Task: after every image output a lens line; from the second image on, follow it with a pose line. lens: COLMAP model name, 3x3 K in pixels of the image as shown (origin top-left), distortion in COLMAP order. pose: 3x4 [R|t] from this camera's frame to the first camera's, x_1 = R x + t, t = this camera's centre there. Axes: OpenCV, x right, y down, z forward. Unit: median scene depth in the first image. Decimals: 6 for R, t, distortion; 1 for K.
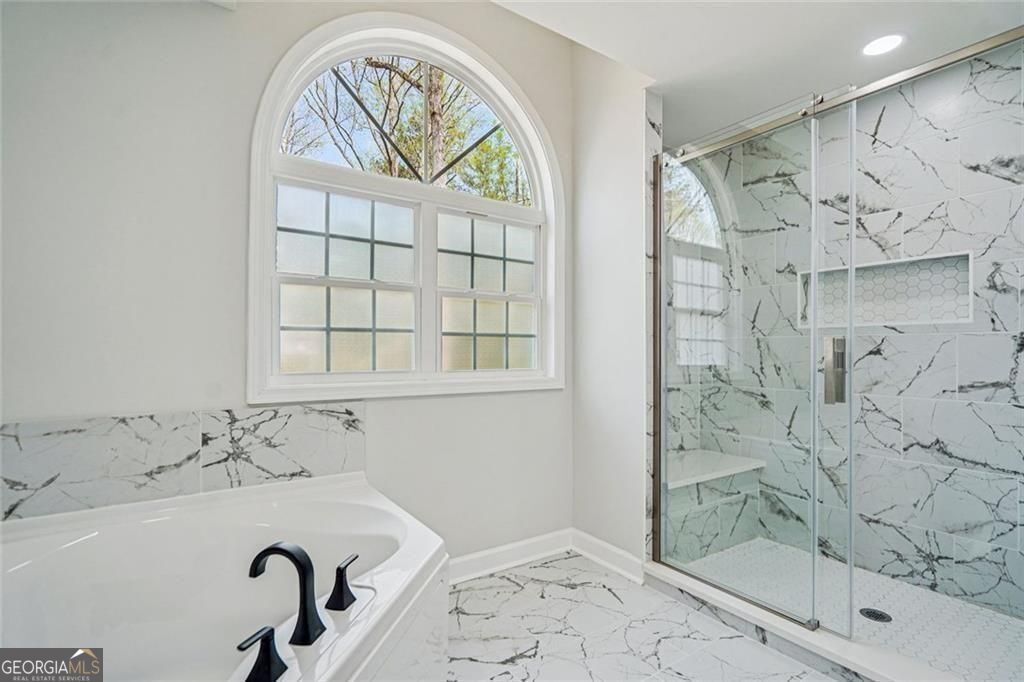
lens RADIAL K [[481.3, 0, 508.7], [0, 481.3, 345.4], [0, 0, 1]] dist [-0.001975, -0.000016]
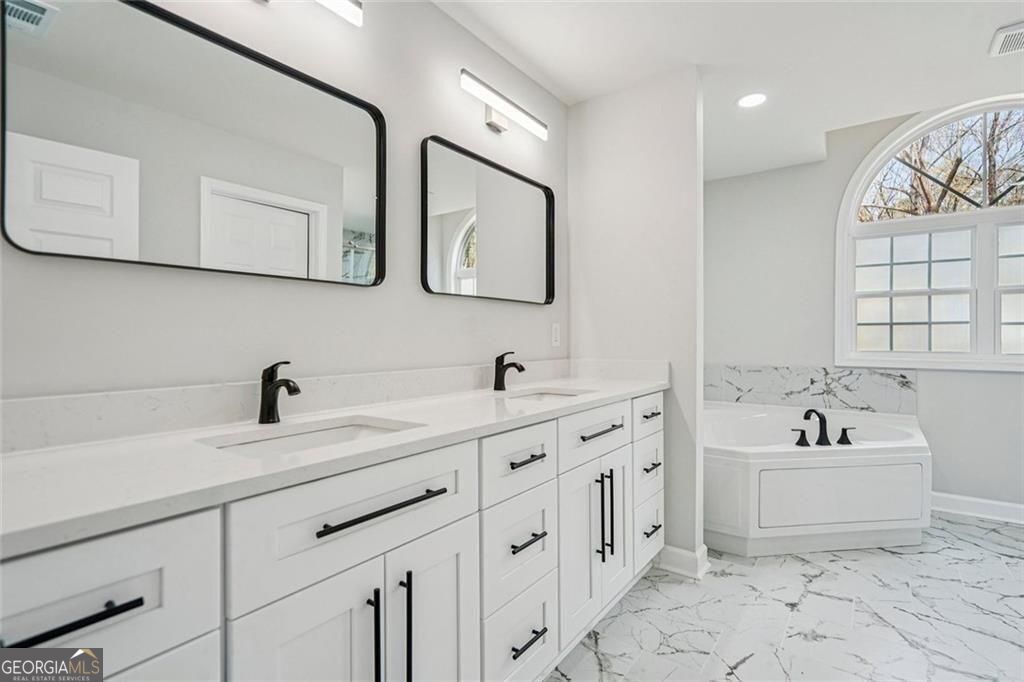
lens RADIAL K [[481.3, 0, 508.7], [0, 481.3, 345.4], [0, 0, 1]] dist [-0.001975, -0.000016]
pose [[0.313407, 0.010971, -0.949555, 0.808551], [0.009405, 0.999848, 0.014657, 0.002427], [0.949572, -0.013524, 0.313257, -0.766626]]
